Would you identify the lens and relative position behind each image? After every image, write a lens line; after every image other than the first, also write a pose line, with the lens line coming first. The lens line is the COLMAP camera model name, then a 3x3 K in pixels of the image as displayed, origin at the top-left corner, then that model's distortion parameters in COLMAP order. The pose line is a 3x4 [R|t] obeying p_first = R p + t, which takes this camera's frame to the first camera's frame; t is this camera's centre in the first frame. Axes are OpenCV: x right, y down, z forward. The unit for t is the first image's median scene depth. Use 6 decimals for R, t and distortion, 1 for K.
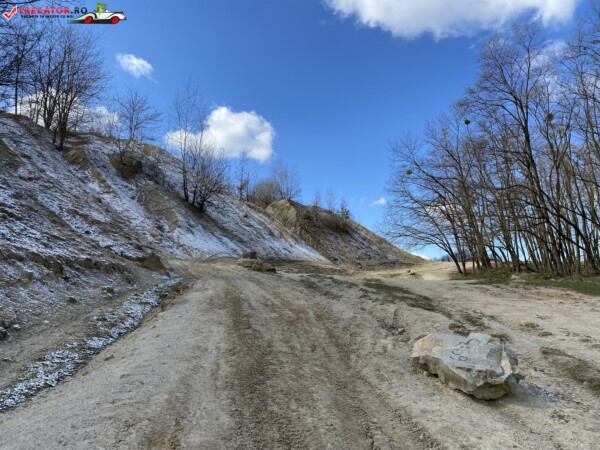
lens RADIAL K [[460.6, 0, 298.5], [0, 460.6, 206.1], [0, 0, 1]] dist [0.021302, -0.005002]
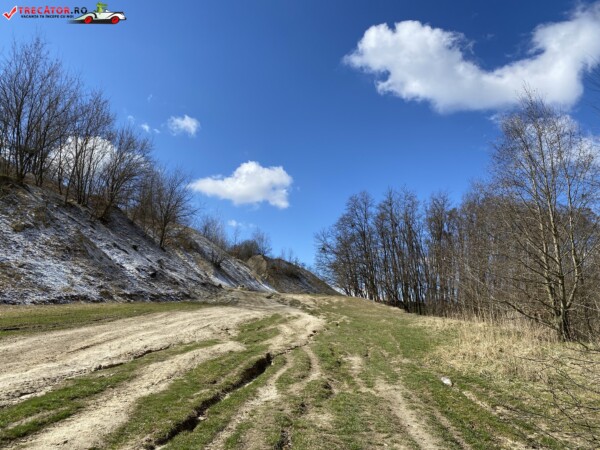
lens RADIAL K [[460.6, 0, 298.5], [0, 460.6, 206.1], [0, 0, 1]] dist [0.021302, -0.005002]
pose [[0.997865, 0.055909, 0.033750, 0.054993], [-0.052899, 0.995035, -0.084308, -0.078661], [-0.038296, 0.082343, 0.995868, -0.863673]]
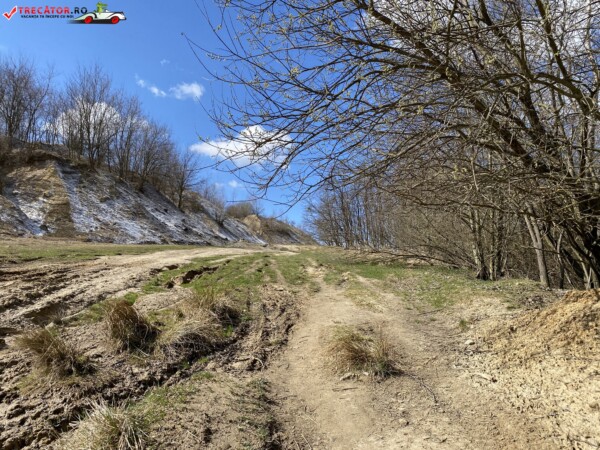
lens RADIAL K [[460.6, 0, 298.5], [0, 460.6, 206.1], [0, 0, 1]] dist [0.021302, -0.005002]
pose [[0.997658, 0.038293, 0.056671, 0.053644], [-0.038574, 0.999248, 0.003869, -0.087495], [-0.056480, -0.006046, 0.998385, -1.177031]]
